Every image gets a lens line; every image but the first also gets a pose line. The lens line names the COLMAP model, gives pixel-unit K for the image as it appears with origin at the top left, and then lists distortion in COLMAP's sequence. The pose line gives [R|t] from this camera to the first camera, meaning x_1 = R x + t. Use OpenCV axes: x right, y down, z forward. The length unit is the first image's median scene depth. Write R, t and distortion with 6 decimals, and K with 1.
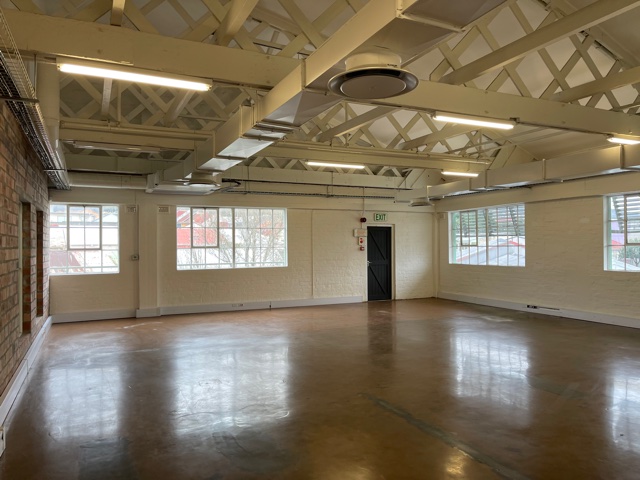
lens RADIAL K [[494.3, 0, 330.7], [0, 494.3, 236.7], [0, 0, 1]] dist [0.075538, -0.088511]
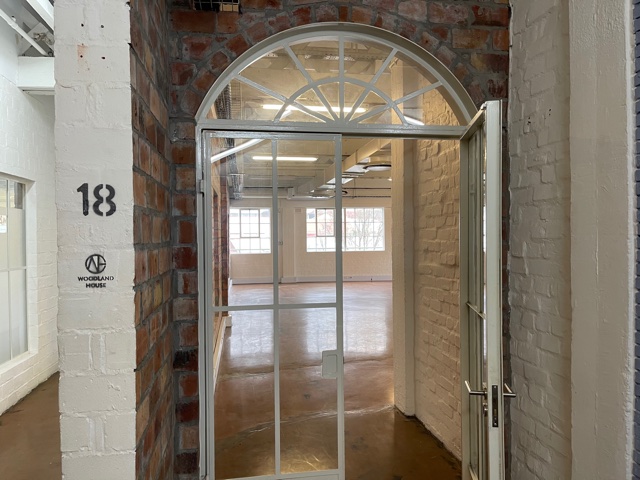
lens RADIAL K [[494.3, 0, 321.3], [0, 494.3, 238.6], [0, 0, 1]] dist [0.075538, -0.088511]
pose [[0.960356, 0.002367, -0.278767, 0.143897], [0.006368, 0.999517, 0.030427, -0.016900], [0.278704, -0.030996, 0.959877, -0.401795]]
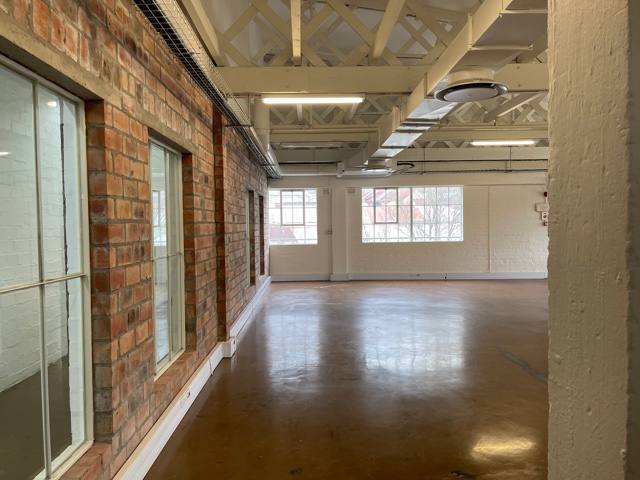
lens RADIAL K [[494.3, 0, 308.4], [0, 494.3, 242.3], [0, 0, 1]] dist [0.075538, -0.088511]
pose [[0.902106, 0.012377, -0.431337, 0.084416], [0.012885, 0.998370, 0.055595, -0.000129], [0.431322, -0.055710, 0.900476, -0.111280]]
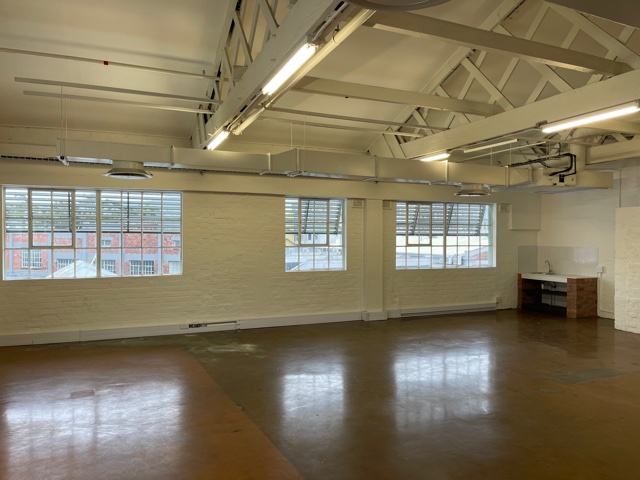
lens RADIAL K [[508.5, 0, 320.3], [0, 508.5, 240.7], [0, 0, 1]] dist [0.058318, 0.001503]
pose [[0.040627, 0.015839, 0.999049, -0.679629], [-0.012491, 0.999804, -0.015343, 0.029772], [-0.999096, -0.011856, 0.040817, 1.352173]]
